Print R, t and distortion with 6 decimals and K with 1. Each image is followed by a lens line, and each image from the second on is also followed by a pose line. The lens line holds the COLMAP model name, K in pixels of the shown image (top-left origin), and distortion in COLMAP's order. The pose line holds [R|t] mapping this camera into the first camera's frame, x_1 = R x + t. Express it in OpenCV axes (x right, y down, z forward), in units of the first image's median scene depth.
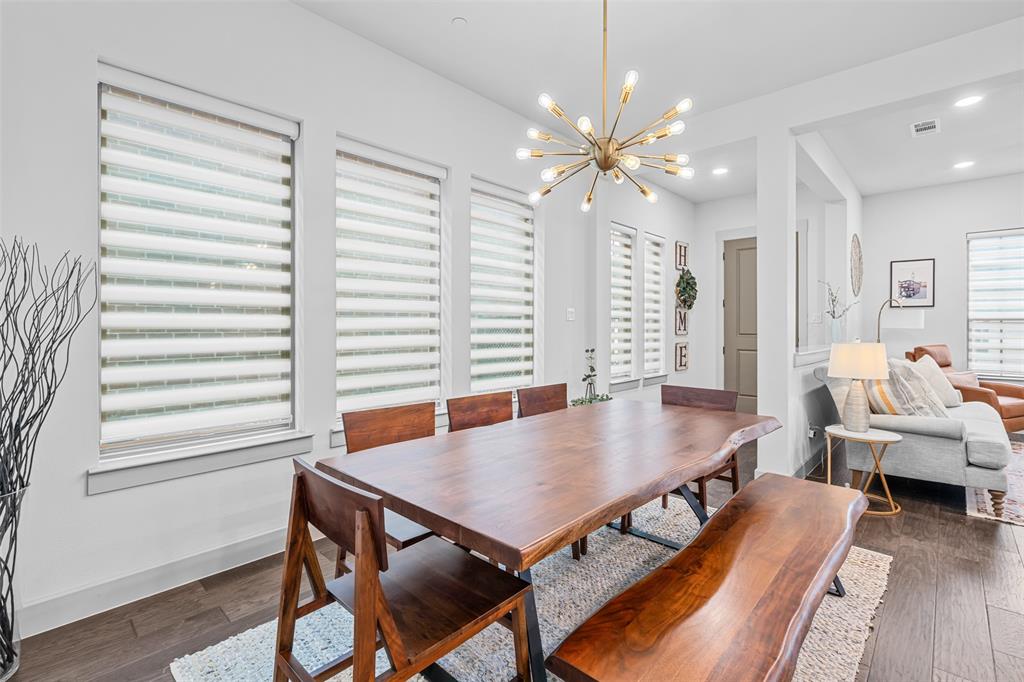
lens RADIAL K [[466.1, 0, 511.6], [0, 466.1, 328.4], [0, 0, 1]] dist [-0.000203, 0.000204]
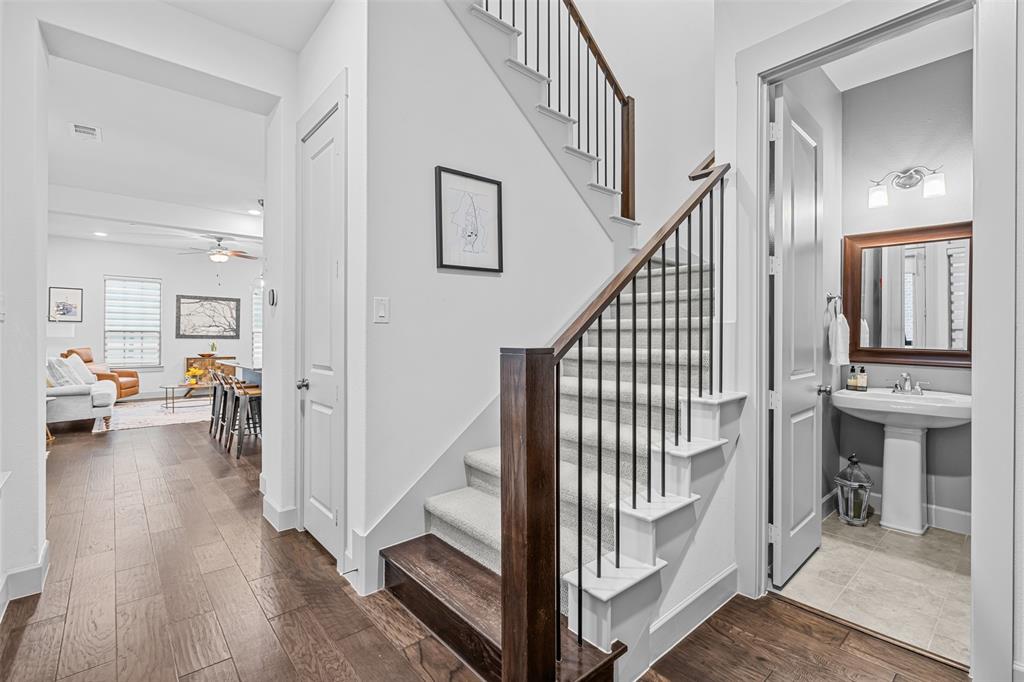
lens RADIAL K [[462.1, 0, 517.5], [0, 462.1, 337.8], [0, 0, 1]] dist [-0.000787, -0.000035]
pose [[0.096229, 0.000668, 0.995359, -0.463401], [0.000873, 0.999999, -0.000755, 0.005300], [-0.995359, 0.000942, 0.096228, -0.572644]]
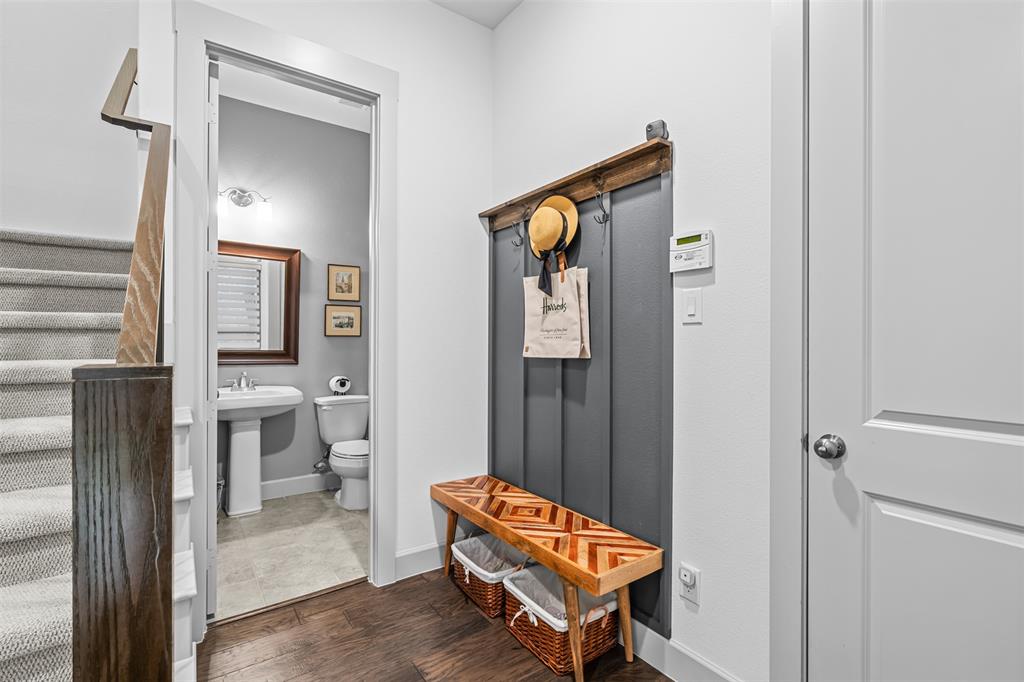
lens RADIAL K [[462.1, 0, 517.5], [0, 462.1, 337.8], [0, 0, 1]] dist [-0.000787, -0.000035]
pose [[-0.981307, 0.000337, 0.192451, -0.298493], [-0.000554, 0.999989, -0.004579, 0.004589], [-0.192451, -0.004600, -0.981296, -0.392504]]
